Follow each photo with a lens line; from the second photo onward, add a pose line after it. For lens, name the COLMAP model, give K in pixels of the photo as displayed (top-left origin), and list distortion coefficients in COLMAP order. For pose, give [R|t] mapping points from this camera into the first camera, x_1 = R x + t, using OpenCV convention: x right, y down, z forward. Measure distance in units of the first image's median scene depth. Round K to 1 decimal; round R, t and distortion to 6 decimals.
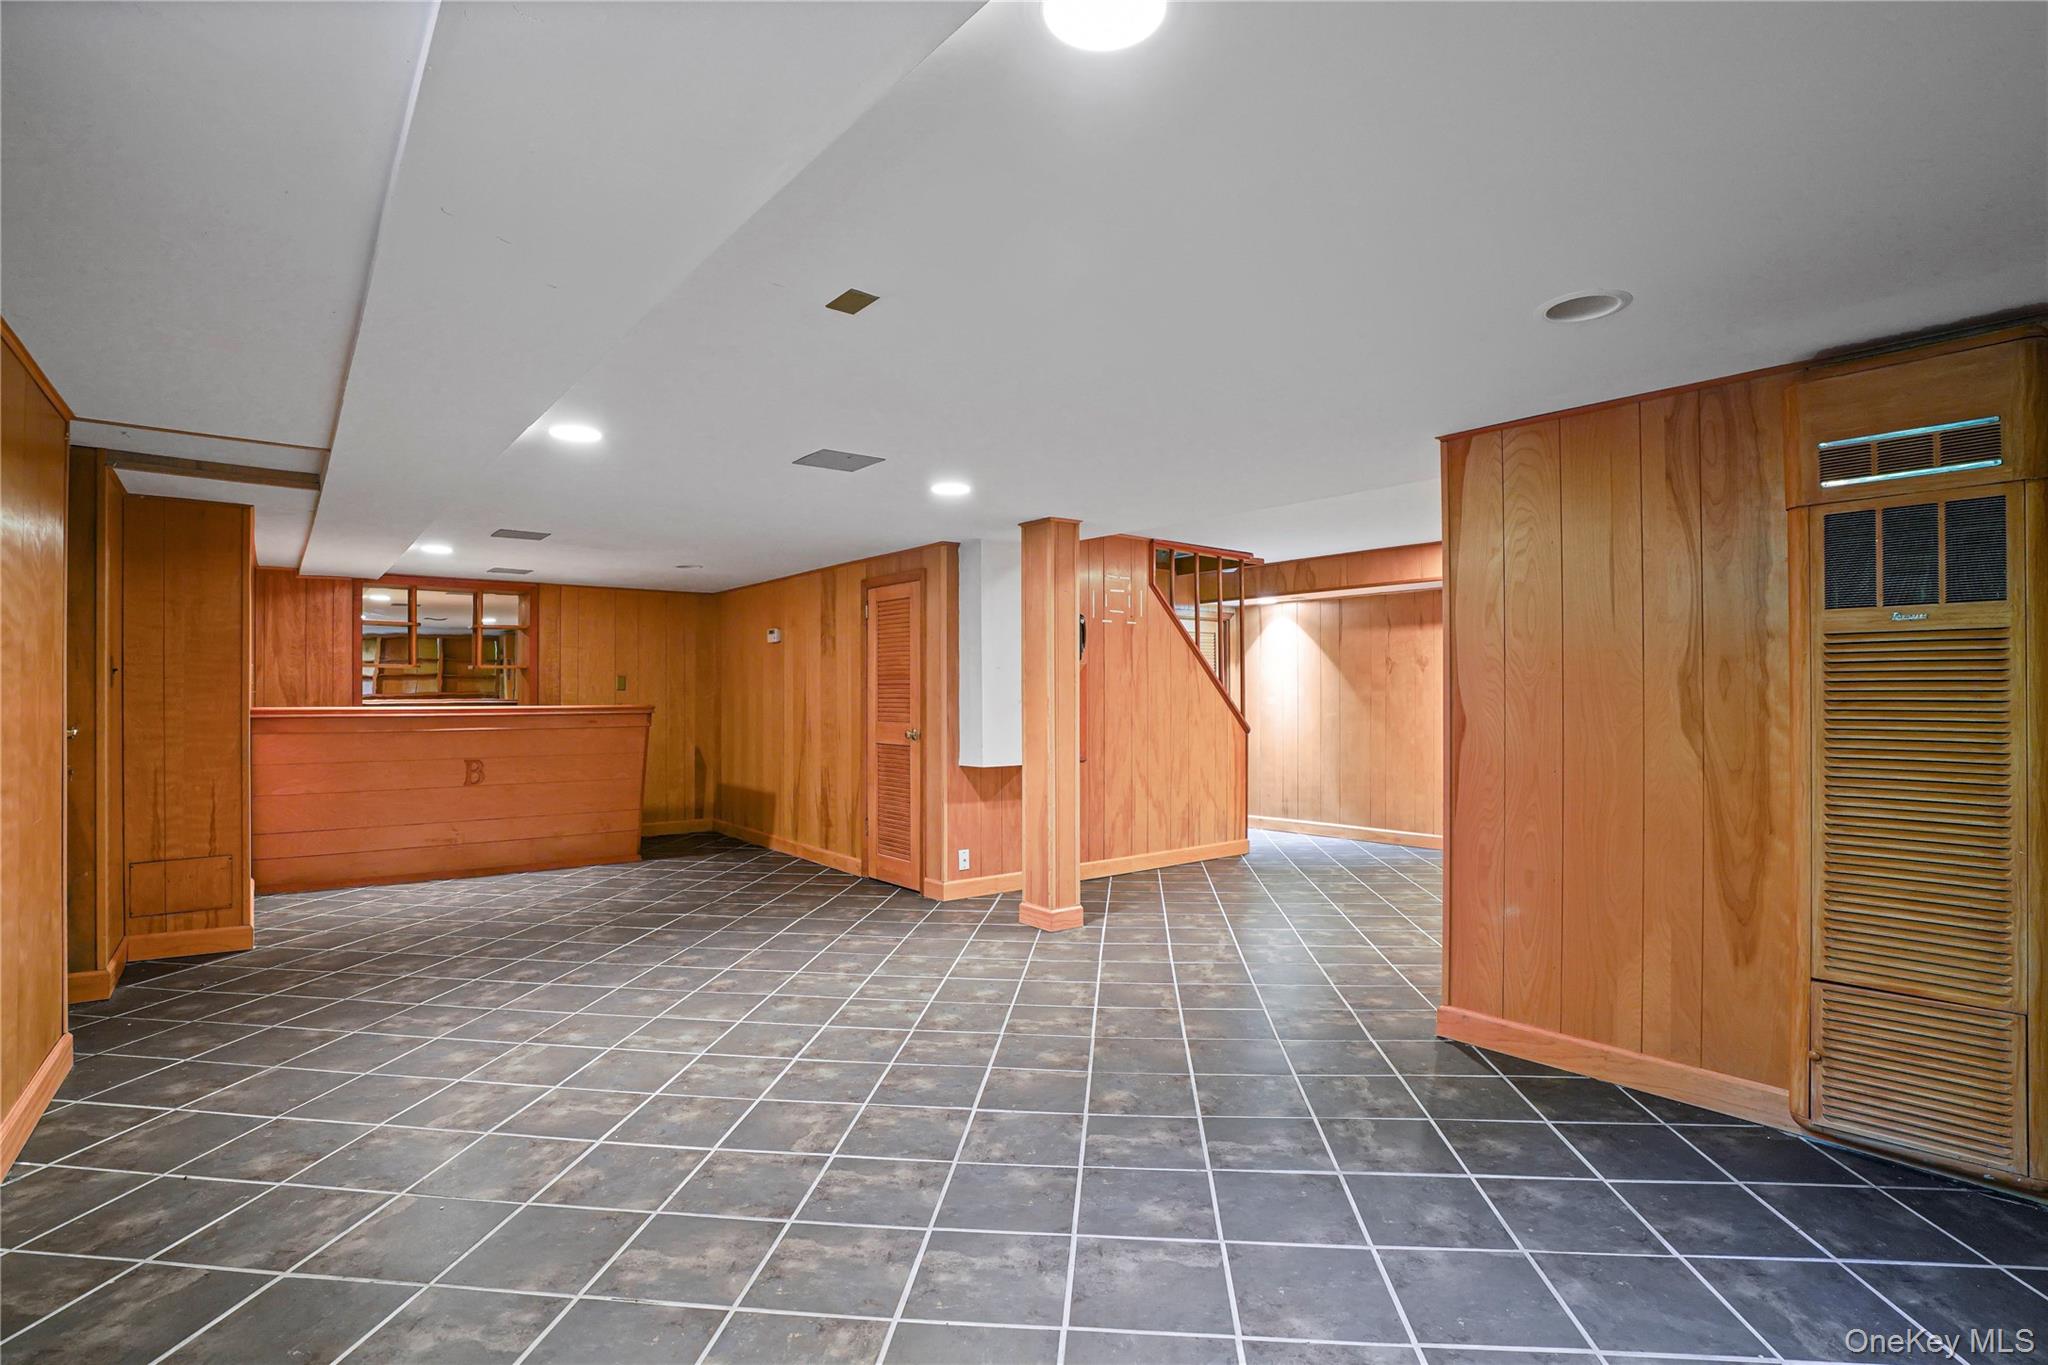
lens RADIAL K [[955.9, 0, 1020.8], [0, 955.9, 695.4], [0, 0, 1]] dist [-0.043301, 0.016855]
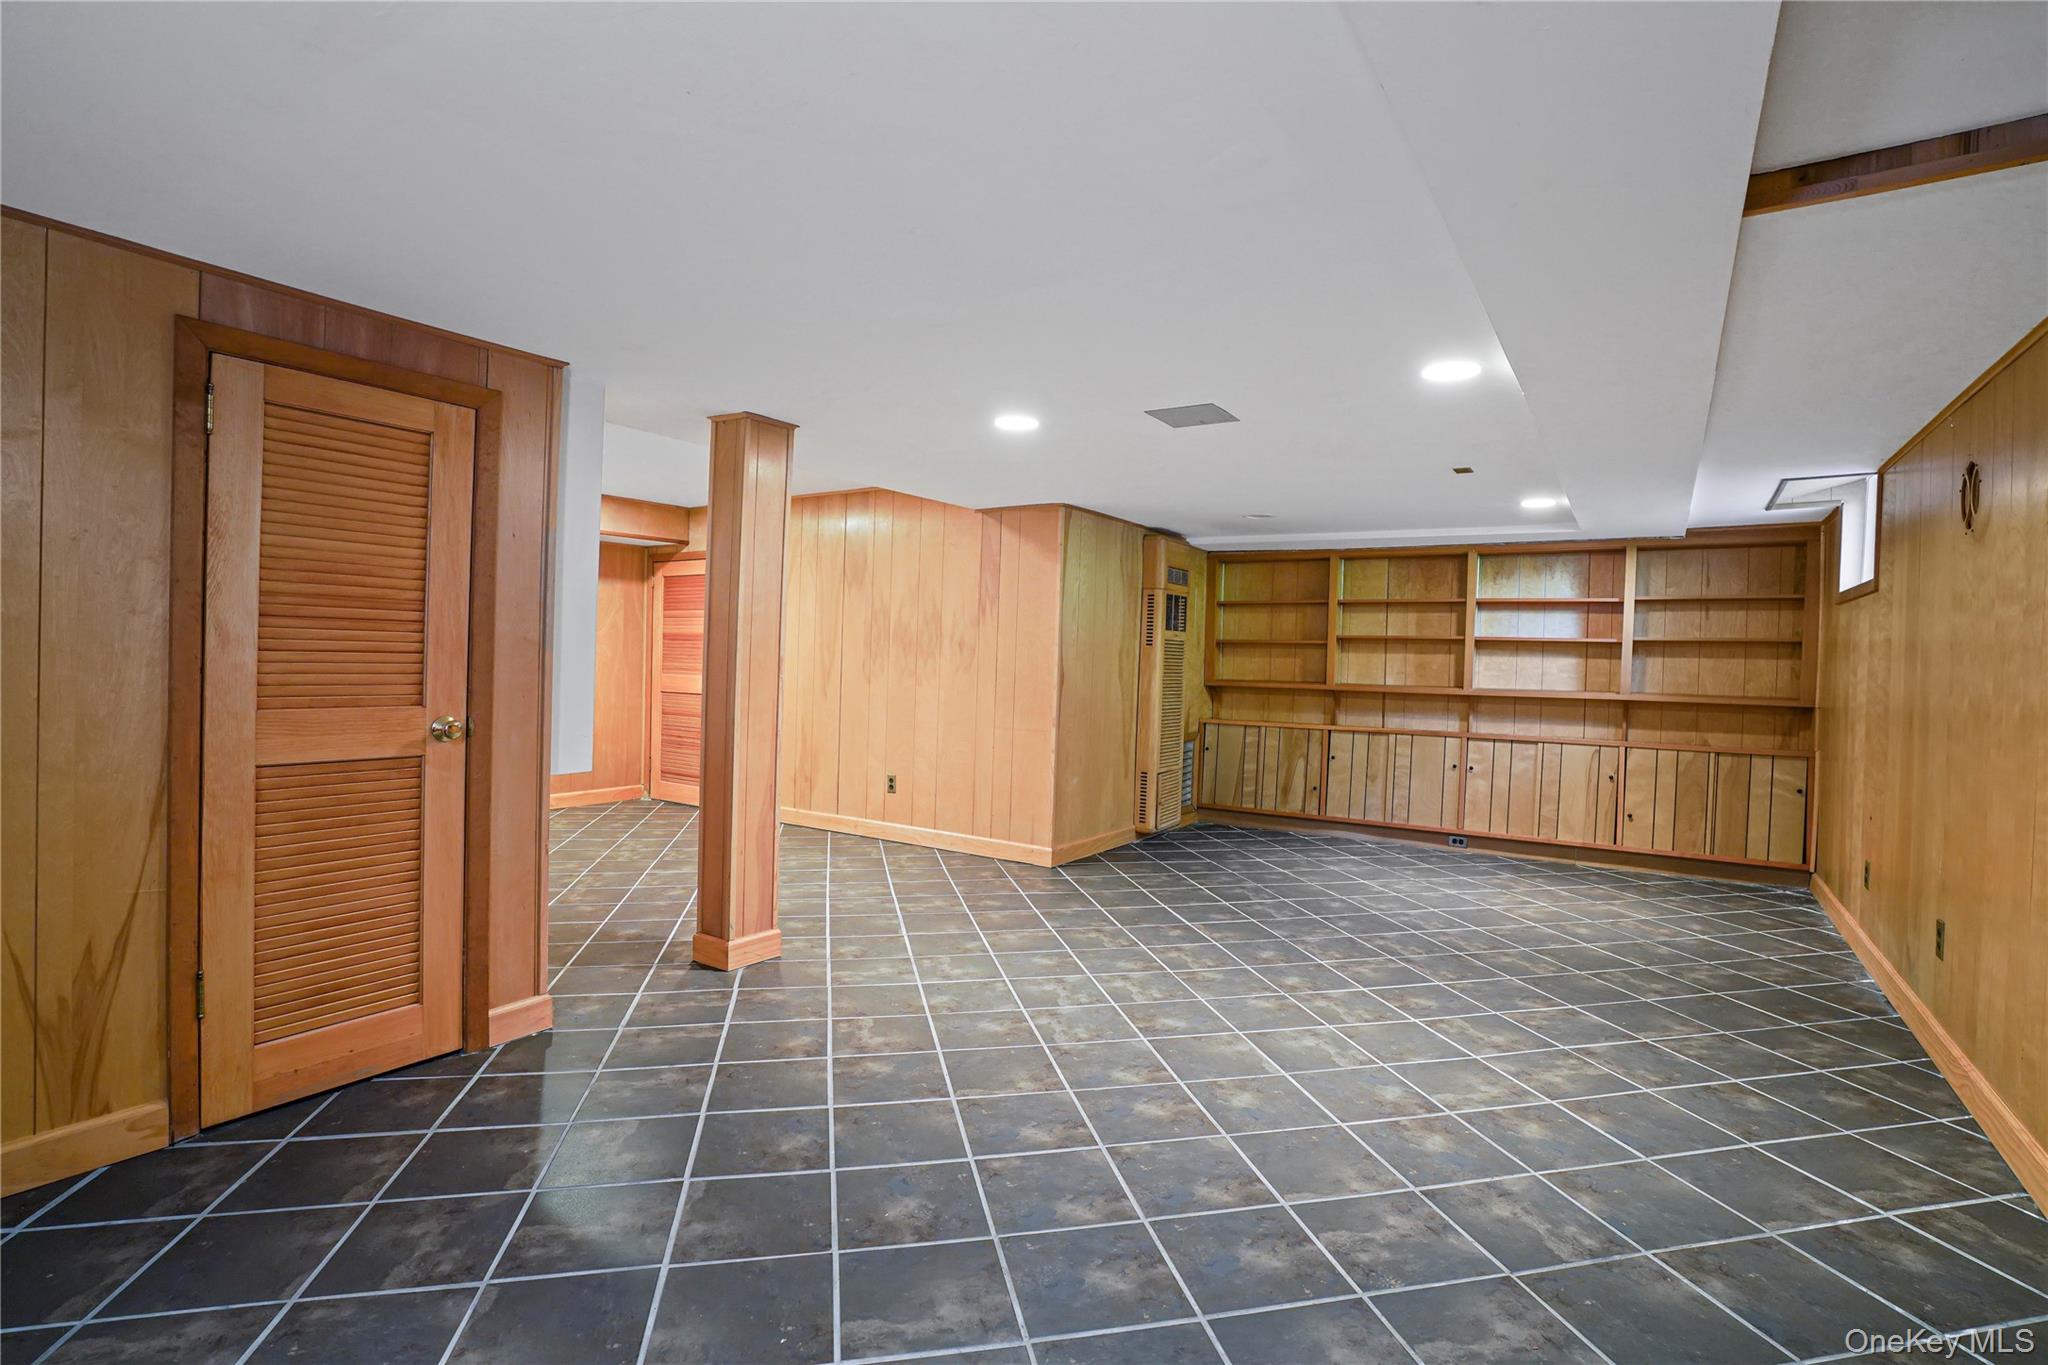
lens RADIAL K [[955.9, 0, 1011.3], [0, 955.9, 681.5], [0, 0, 1]] dist [-0.043301, 0.016855]
pose [[-0.291251, -0.026201, 0.956288, -0.990405], [-0.027904, 0.999432, 0.018885, 0.000456], [-0.956240, -0.021184, -0.291817, 1.347033]]
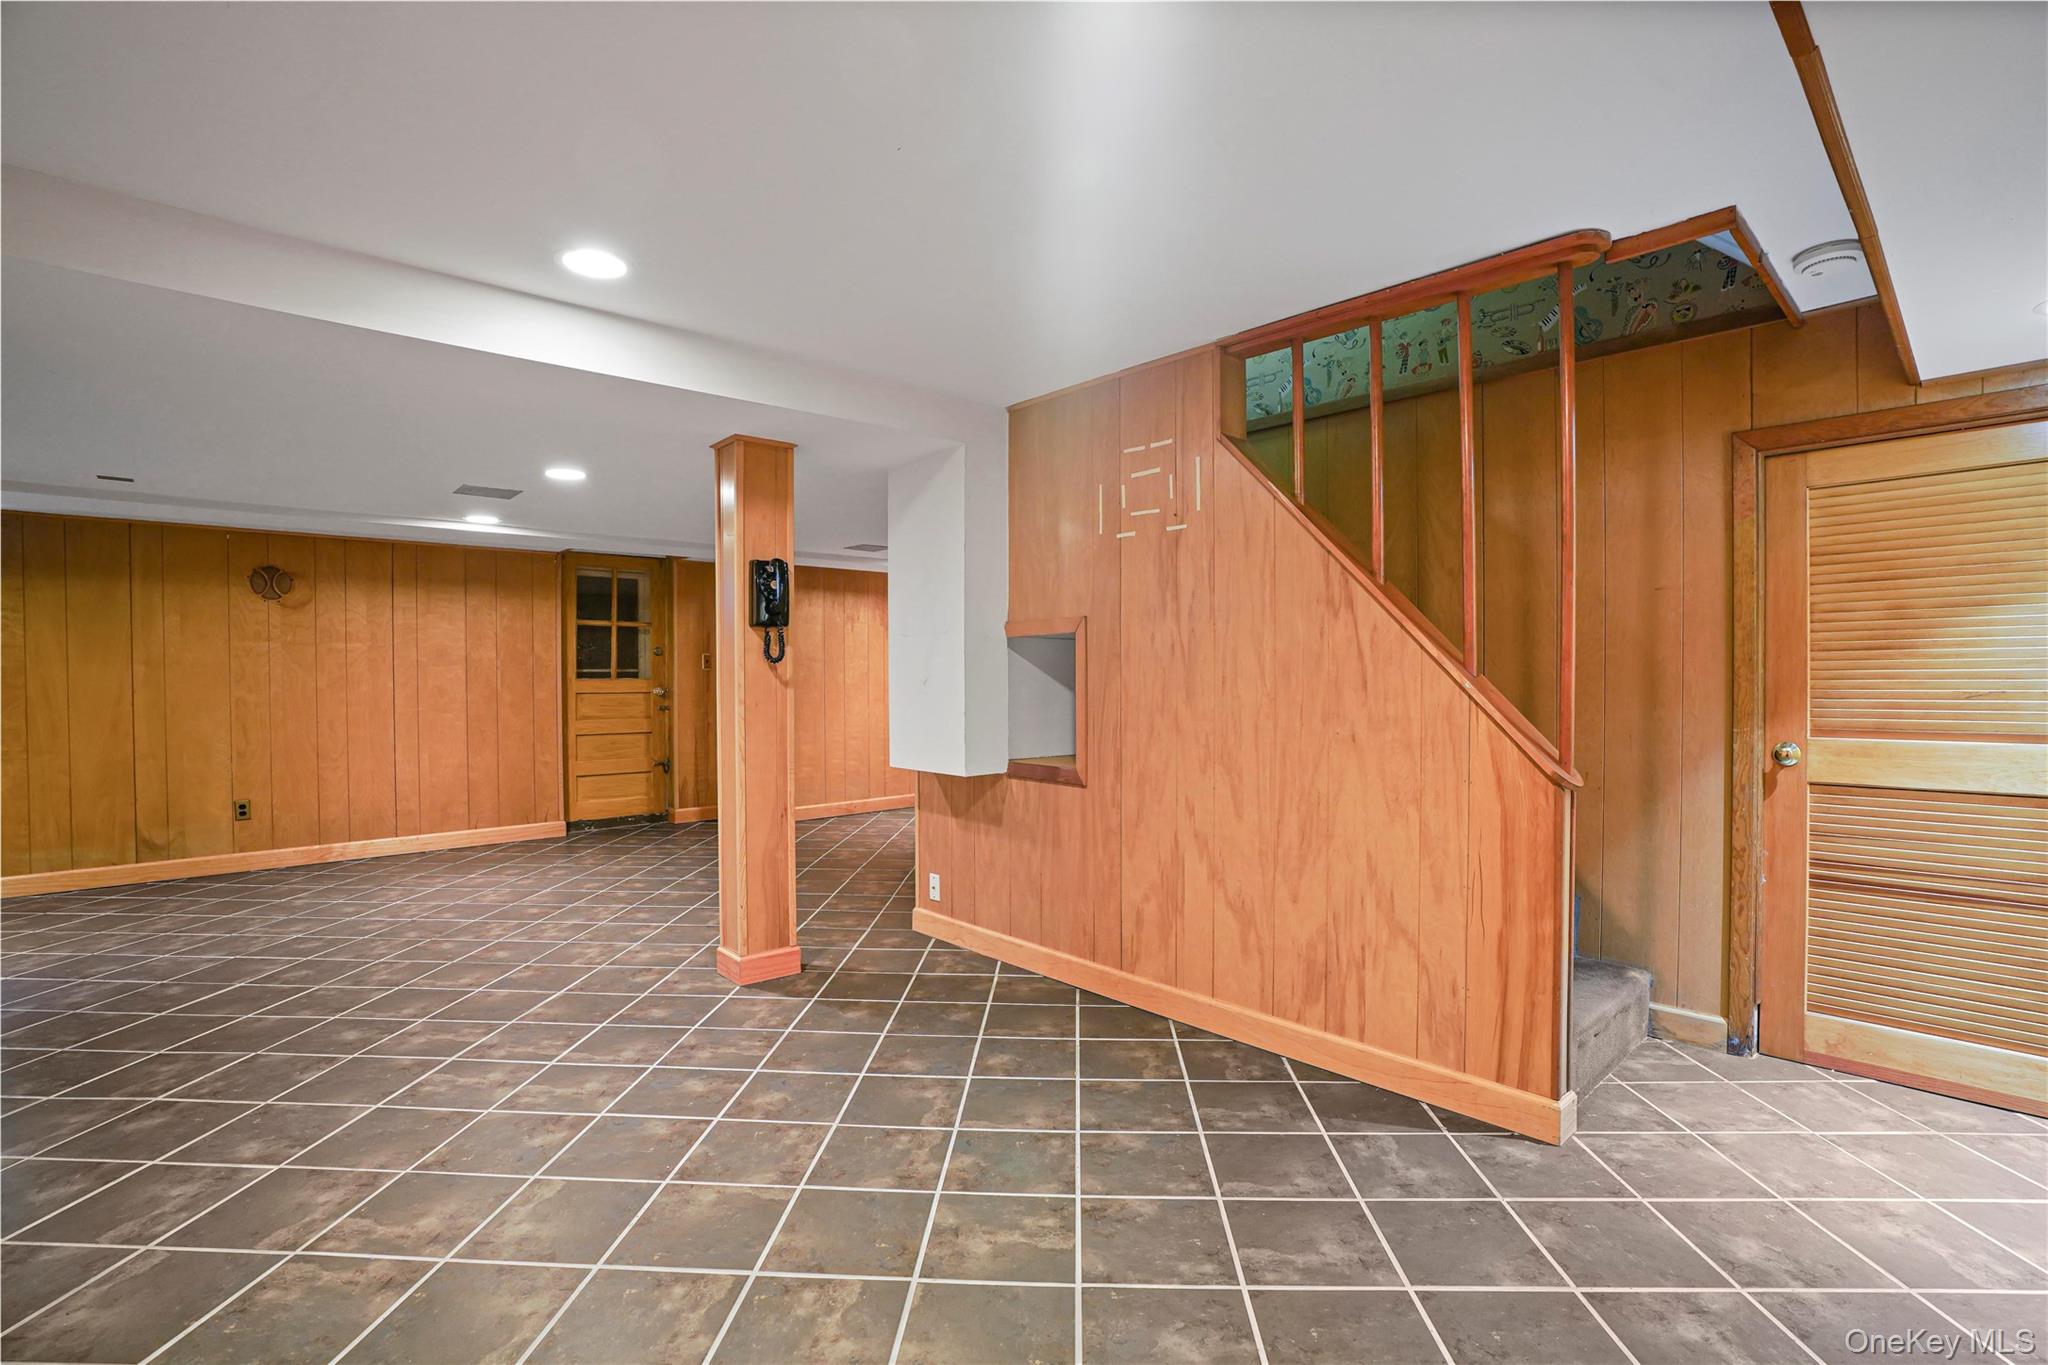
lens RADIAL K [[955.9, 0, 1025.5], [0, 955.9, 673.6], [0, 0, 1]] dist [-0.043301, 0.016855]
pose [[0.053364, 0.004215, -0.998566, 1.075215], [0.011890, 0.999918, 0.004856, -0.005069], [0.998504, -0.012133, 0.053310, 1.560839]]
